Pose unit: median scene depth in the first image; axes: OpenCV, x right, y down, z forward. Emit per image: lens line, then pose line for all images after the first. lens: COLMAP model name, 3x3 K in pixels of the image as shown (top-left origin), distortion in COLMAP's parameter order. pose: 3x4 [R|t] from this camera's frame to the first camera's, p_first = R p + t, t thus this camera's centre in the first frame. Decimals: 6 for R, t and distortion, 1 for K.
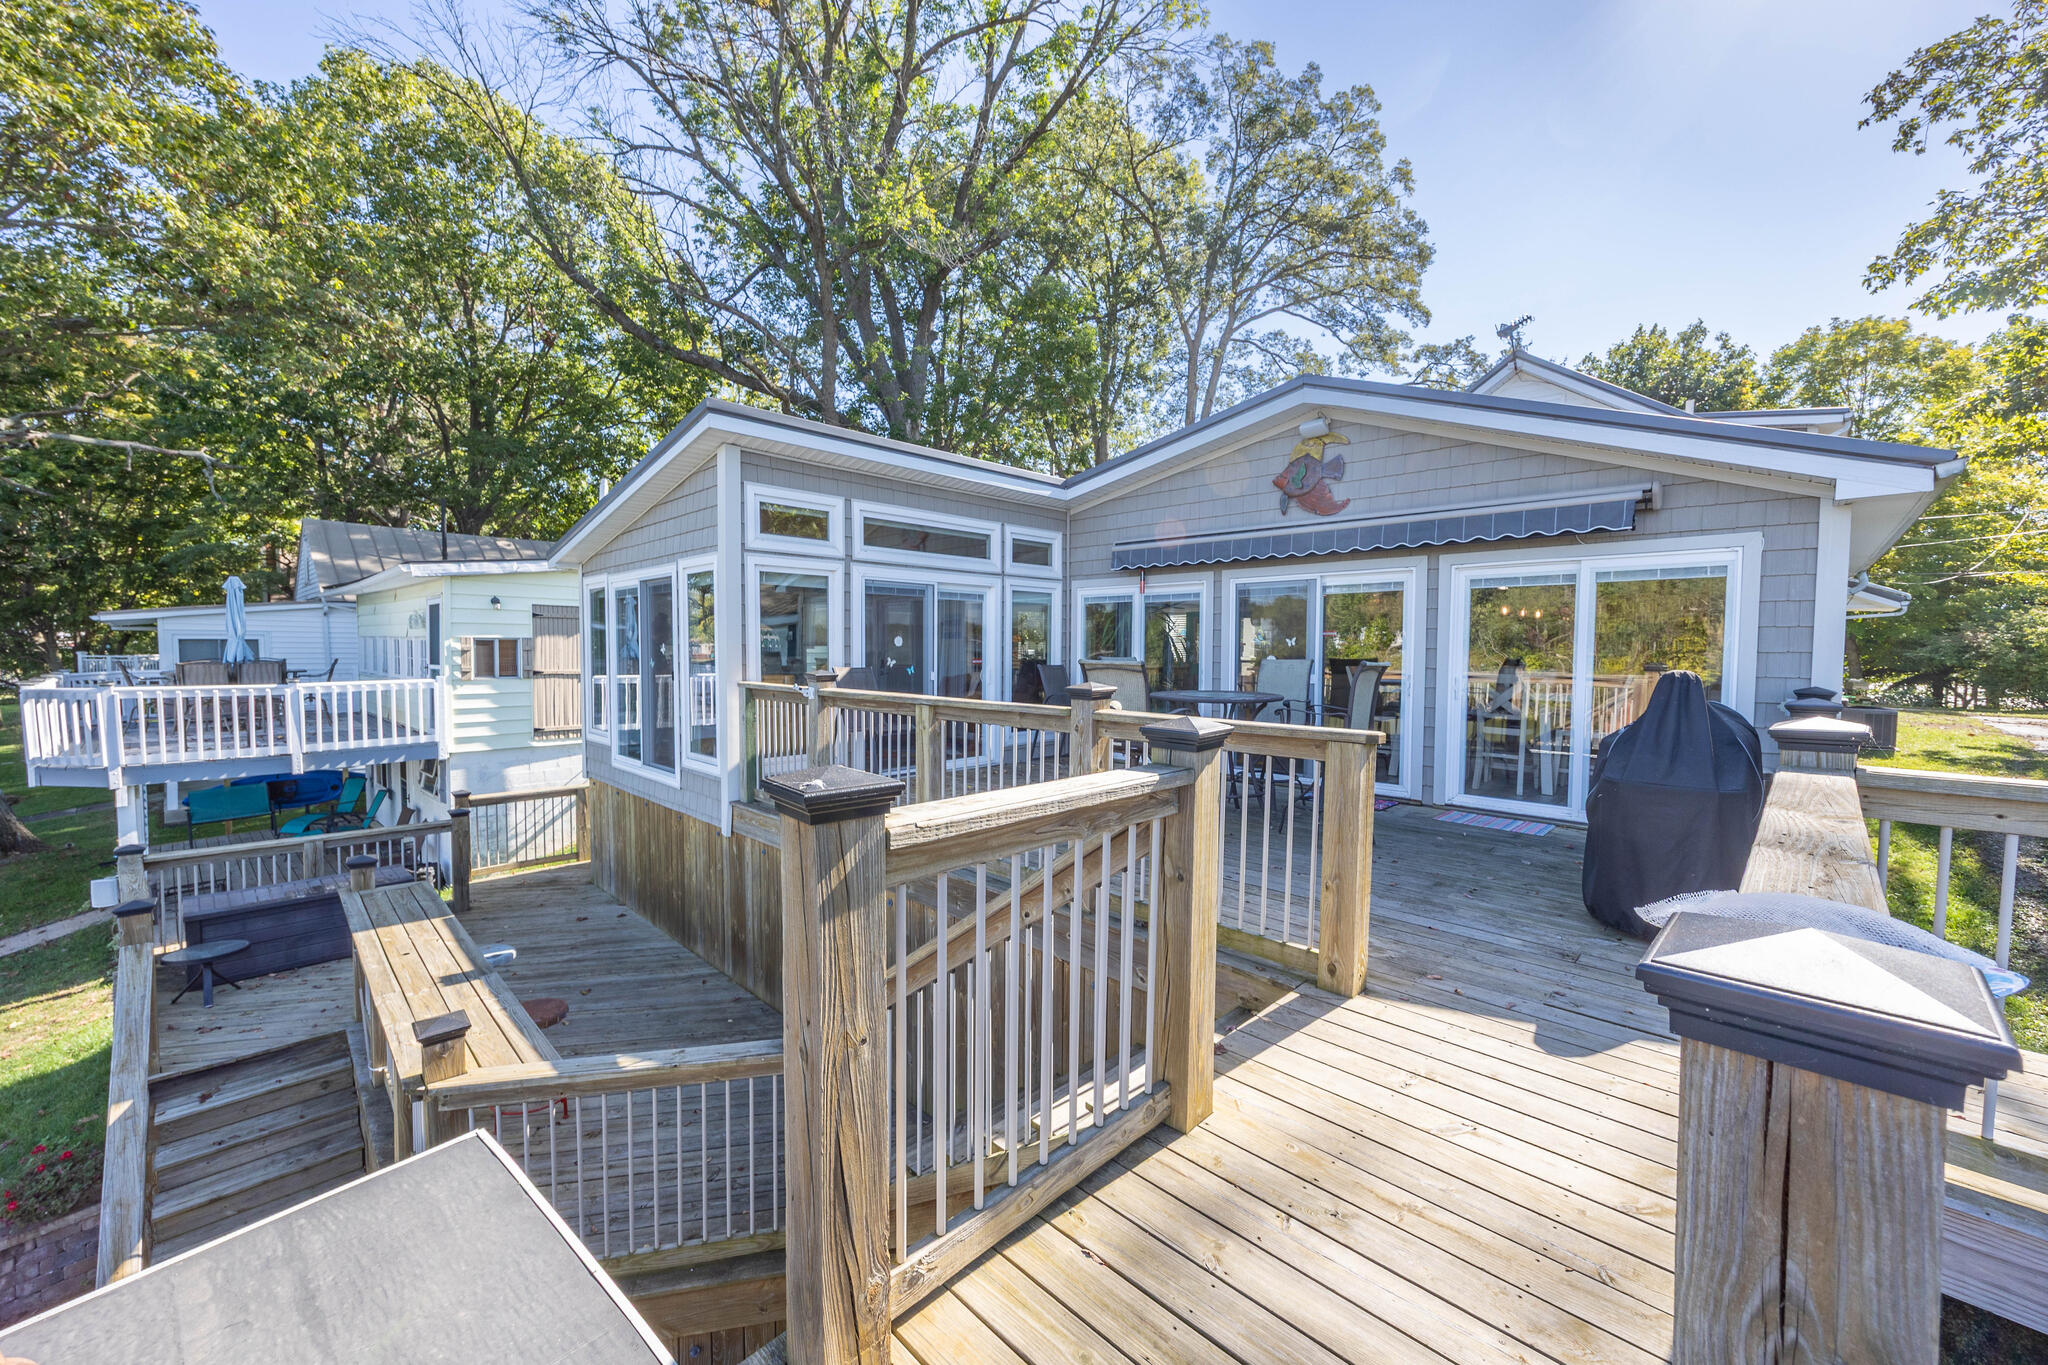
lens RADIAL K [[783.6, 0, 1024.7], [0, 783.6, 683.1], [0, 0, 1]] dist [-0.006225, 0.000735]
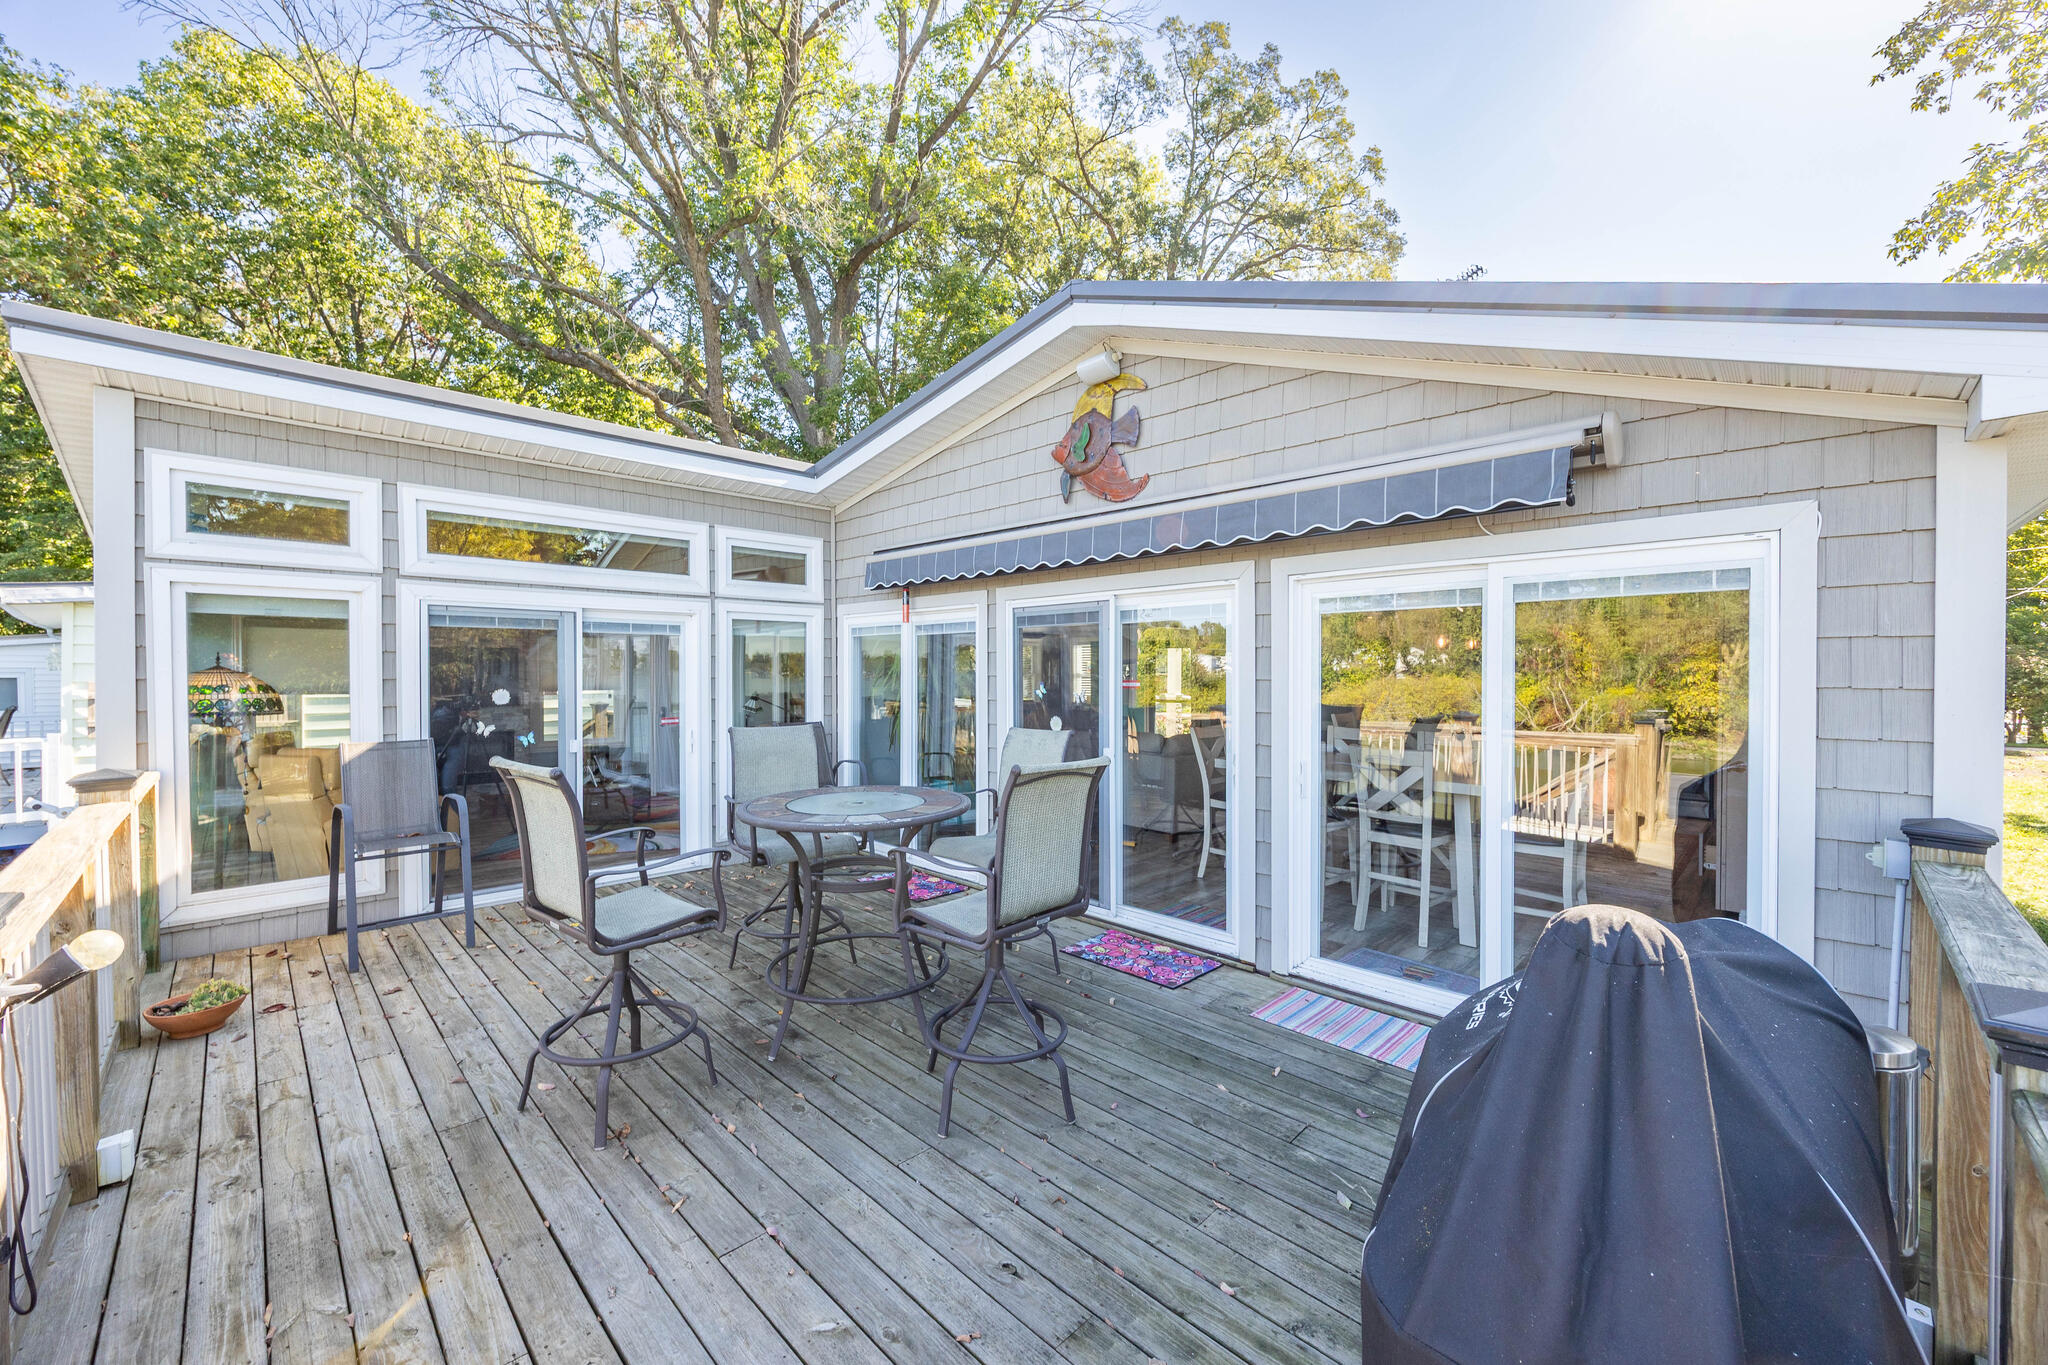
lens RADIAL K [[783.6, 0, 1038.0], [0, 783.6, 676.4], [0, 0, 1]] dist [-0.006225, 0.000735]
pose [[0.999981, -0.005734, -0.002353, 0.212332], [0.005642, 0.999285, -0.037373, -0.030778], [0.002566, 0.037359, 0.999299, 0.239509]]
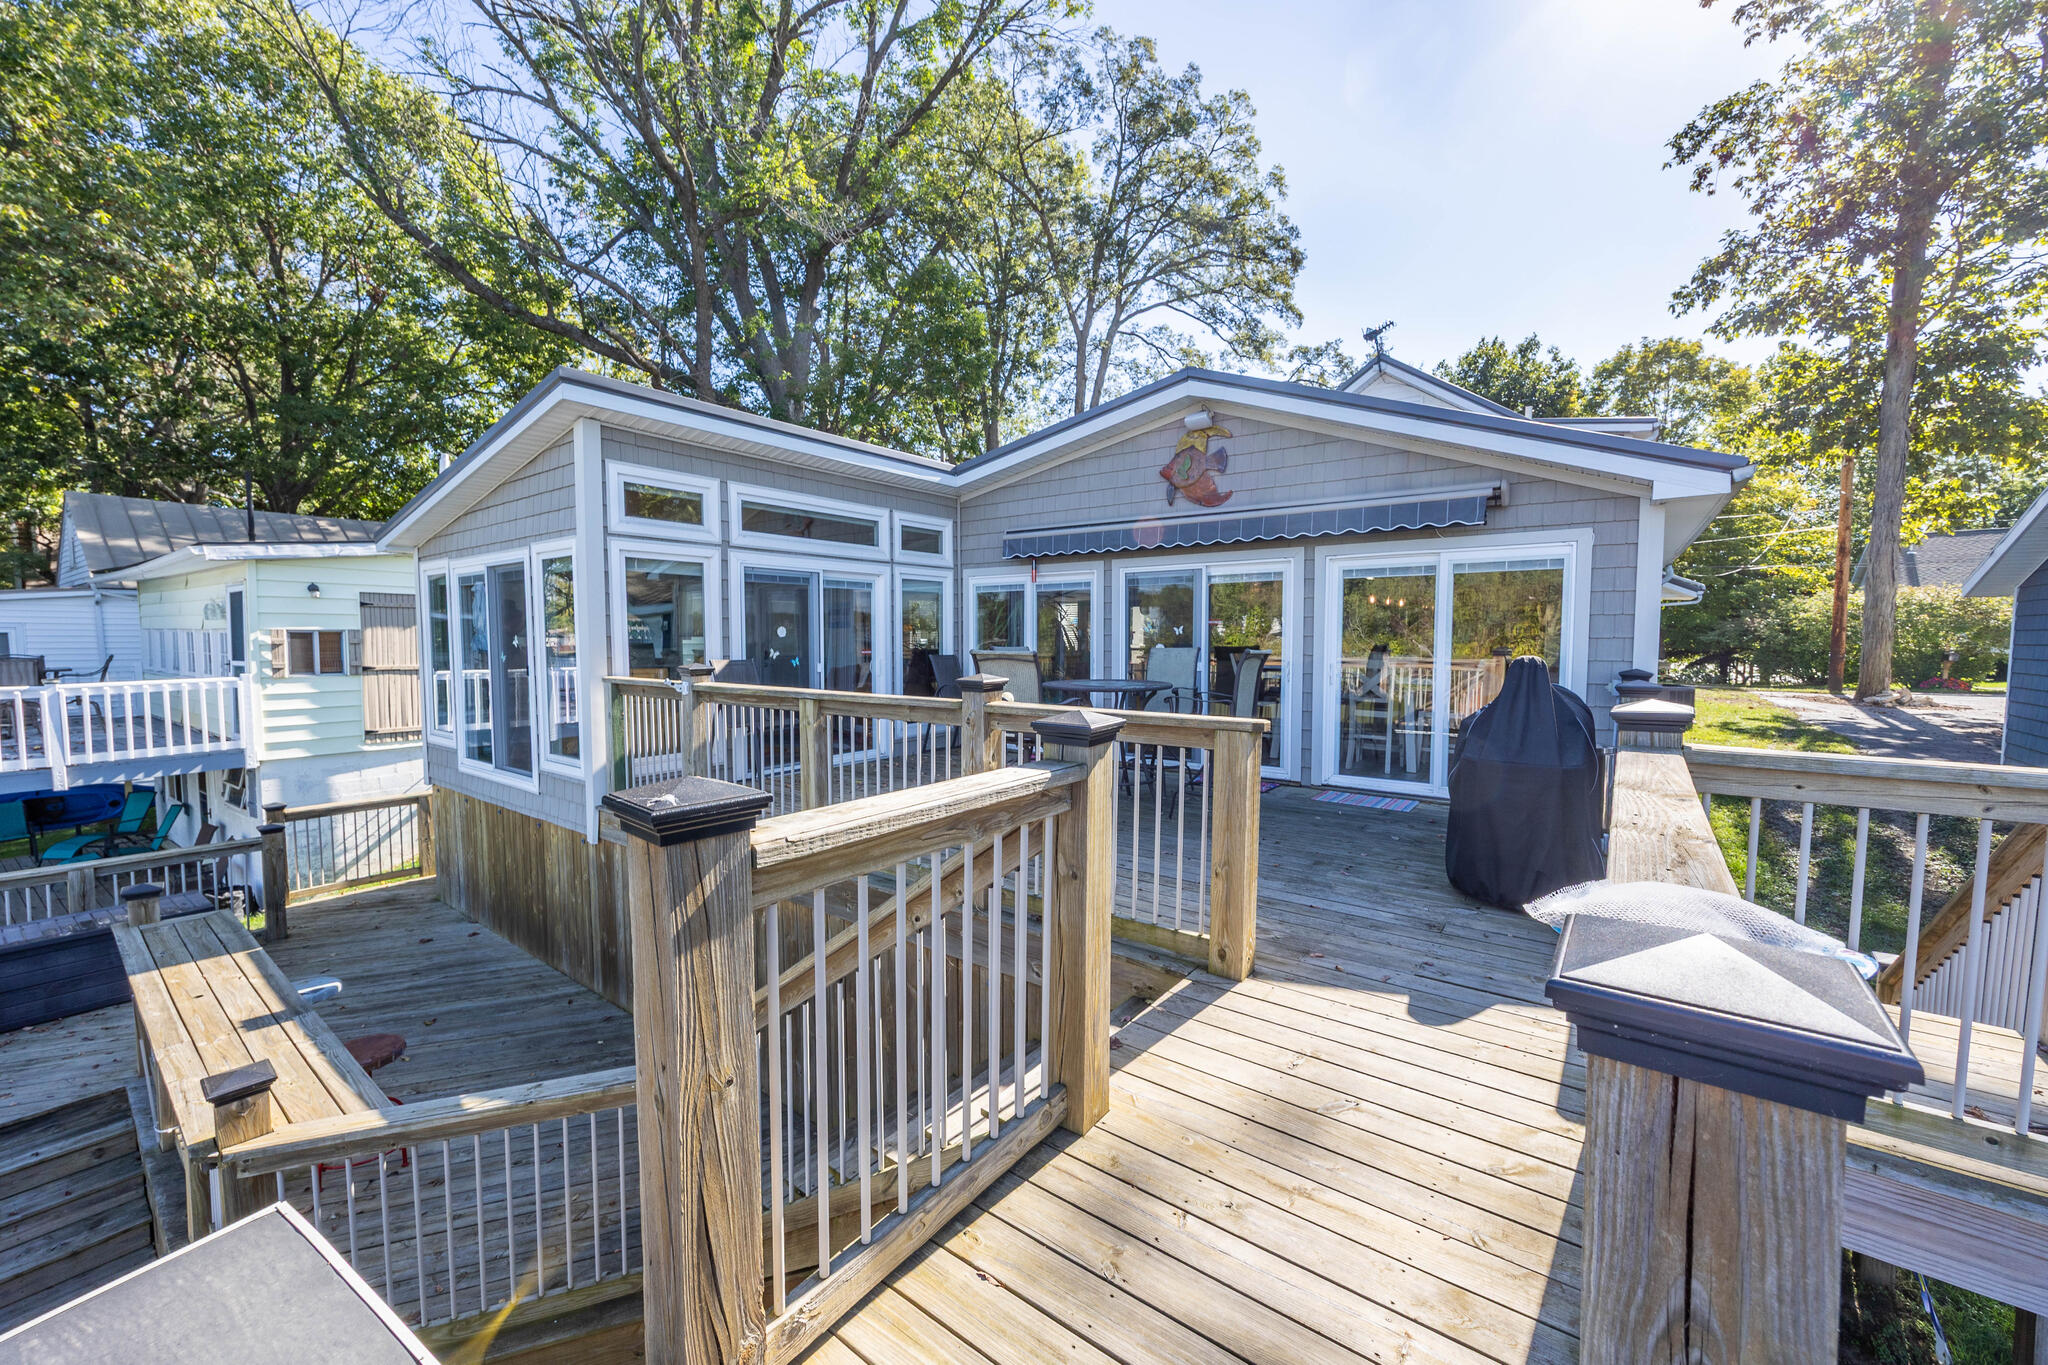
lens RADIAL K [[783.6, 0, 1027.2], [0, 783.6, 682.8], [0, 0, 1]] dist [-0.006225, 0.000735]
pose [[0.990373, -0.014178, 0.137694, 0.002104], [0.012153, 0.999805, 0.015540, -0.001537], [-0.137888, -0.013717, 0.990353, 0.009367]]
